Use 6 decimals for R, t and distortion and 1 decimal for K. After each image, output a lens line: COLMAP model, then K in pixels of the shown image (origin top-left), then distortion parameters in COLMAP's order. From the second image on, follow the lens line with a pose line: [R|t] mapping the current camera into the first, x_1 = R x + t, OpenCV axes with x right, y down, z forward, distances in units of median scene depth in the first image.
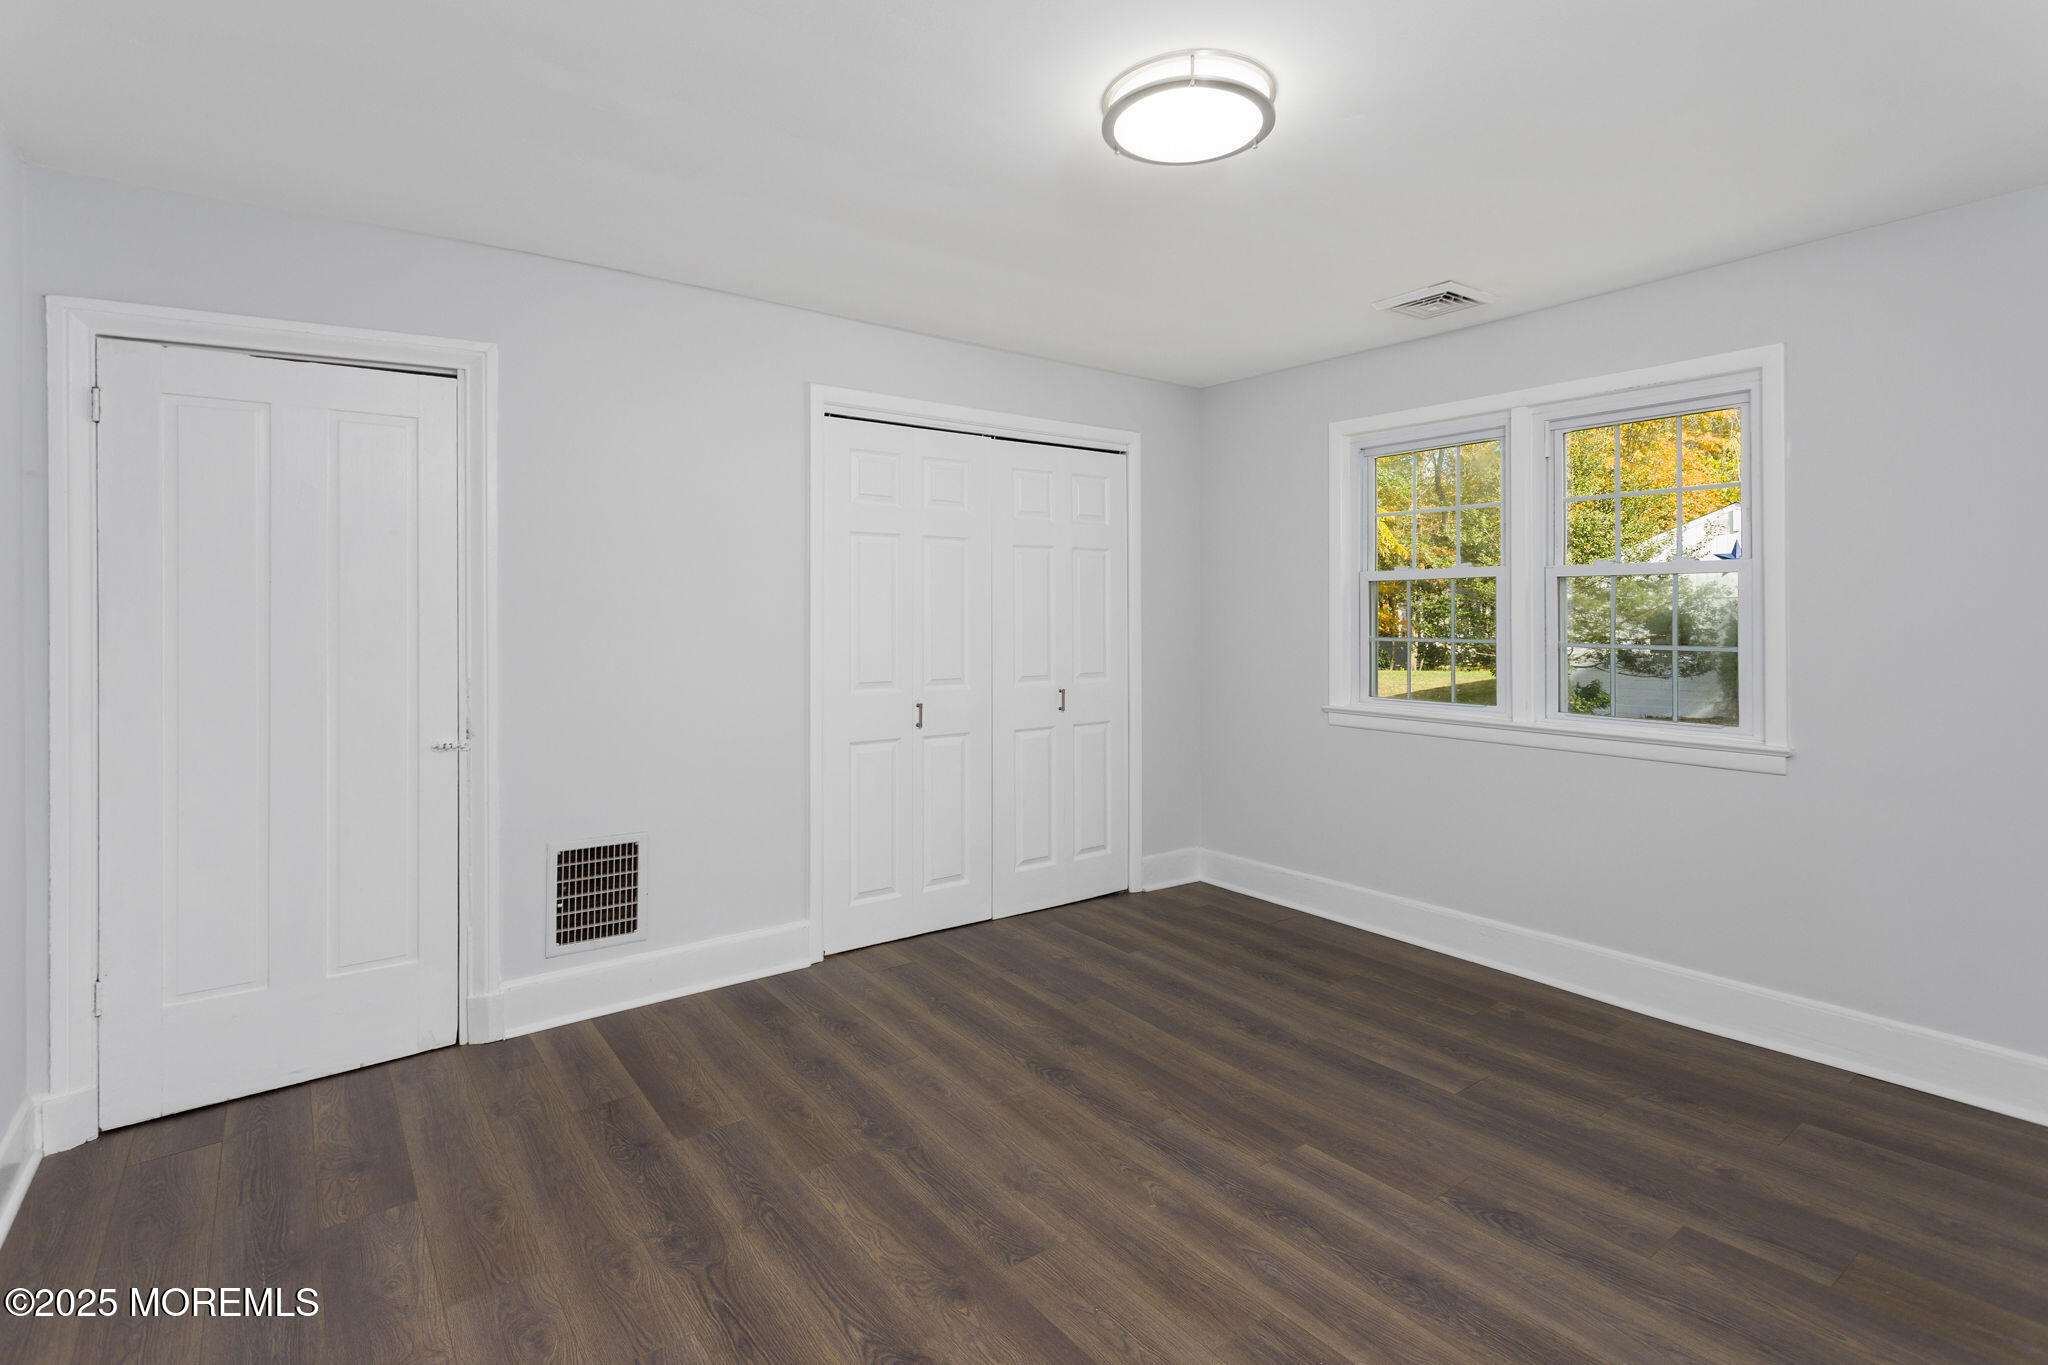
lens RADIAL K [[989.0, 0, 1031.8], [0, 989.0, 616.4], [0, 0, 1]] dist [-0.014284, 0.001299]
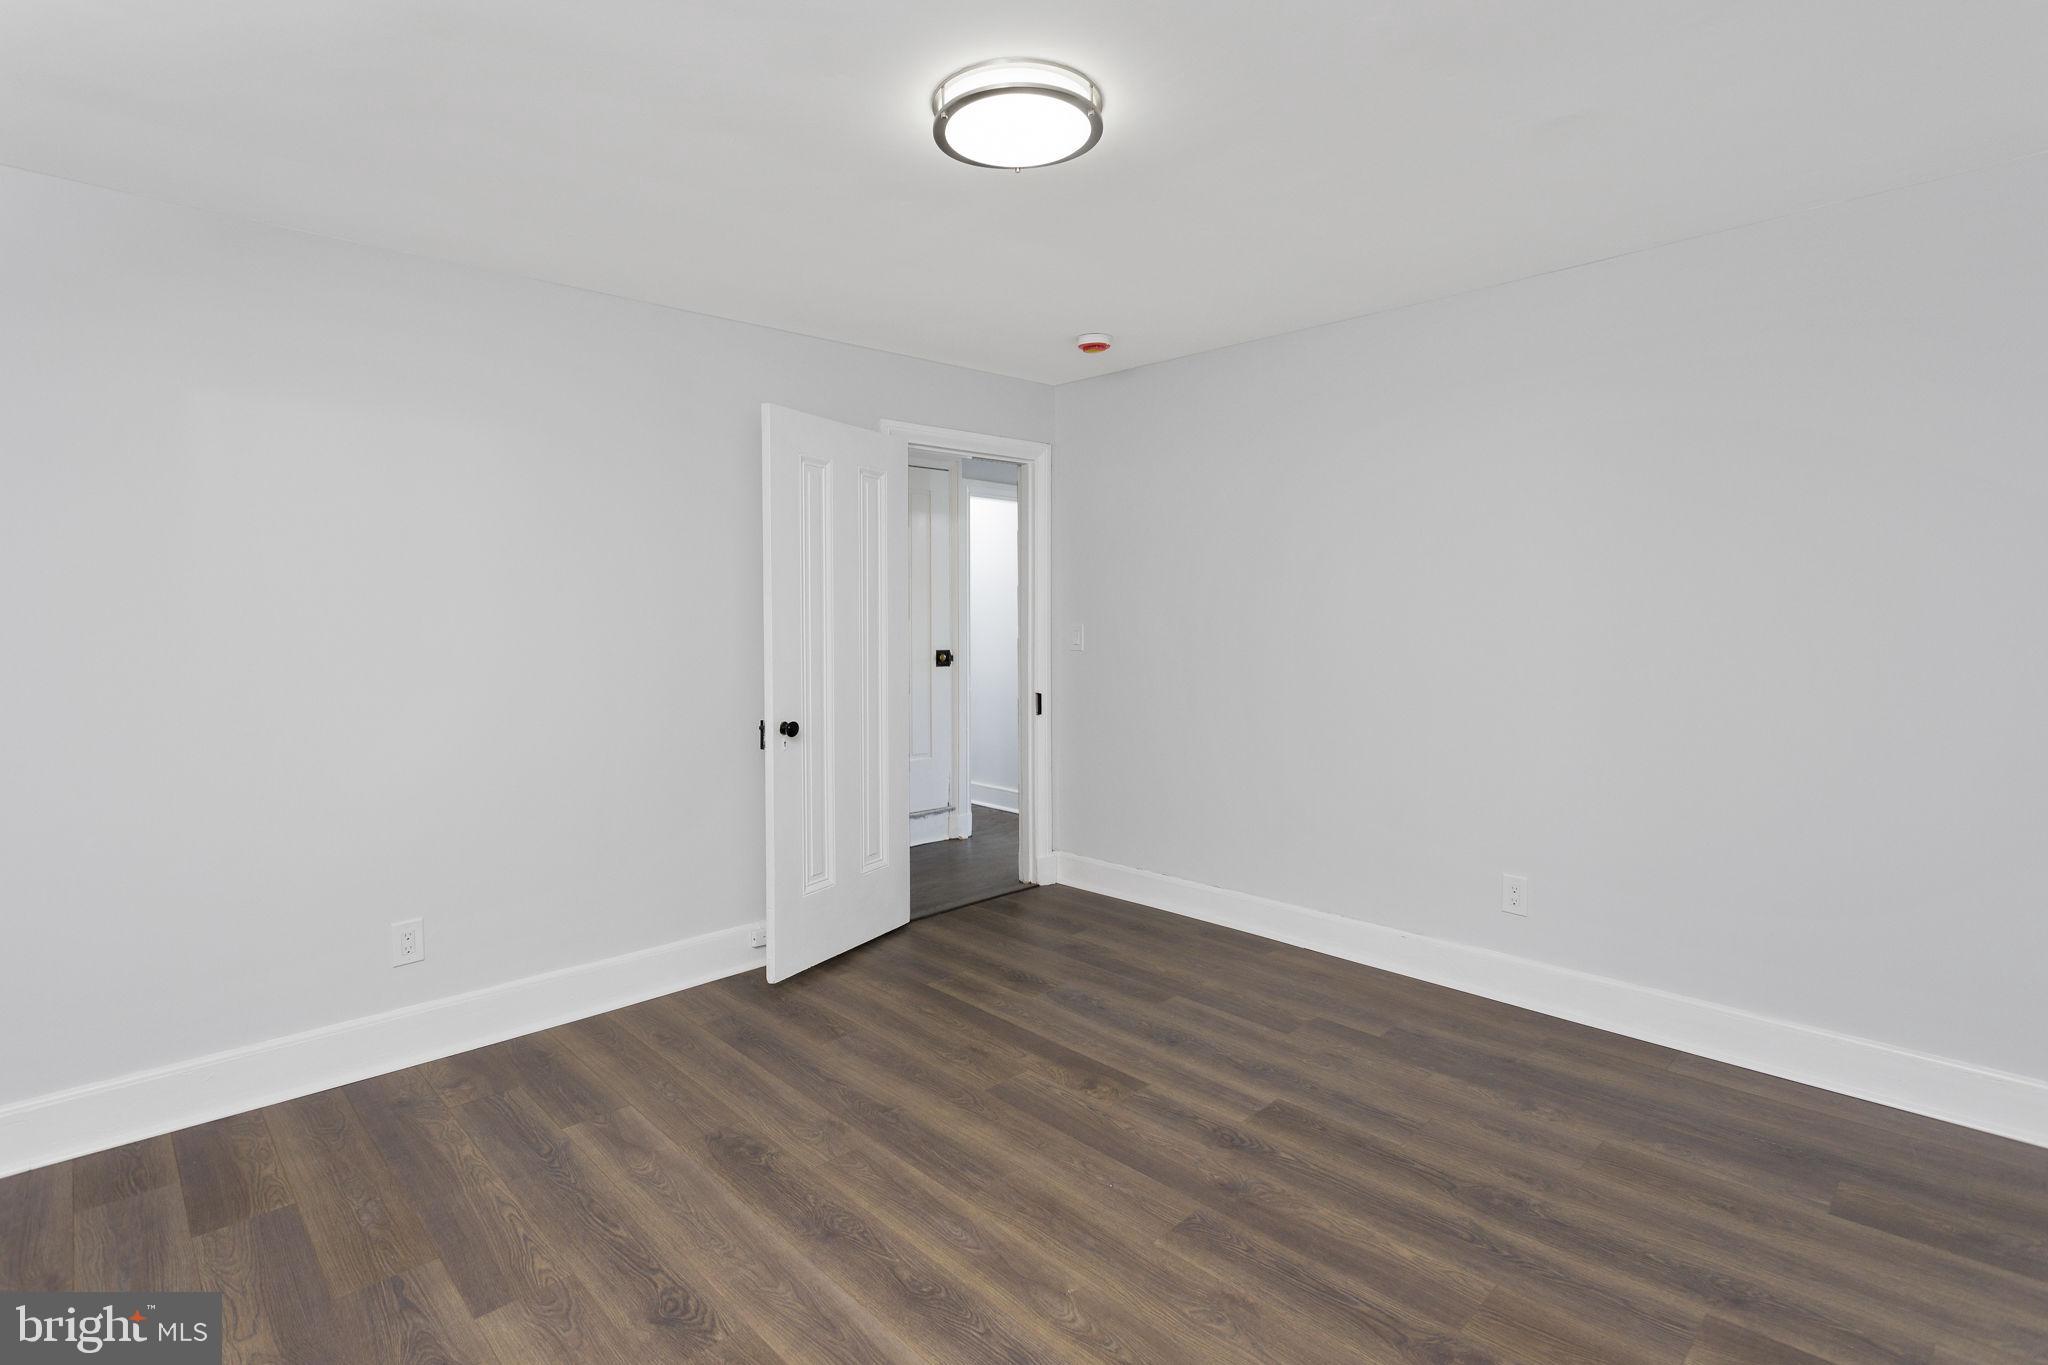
lens RADIAL K [[989.0, 0, 1024.8], [0, 989.0, 681.2], [0, 0, 1]] dist [-0.014284, 0.001299]
pose [[-0.993668, 0.025003, -0.109534, 0.267369], [0.018531, 0.998043, 0.059716, 0.003503], [0.110813, 0.057308, -0.992188, 1.990058]]
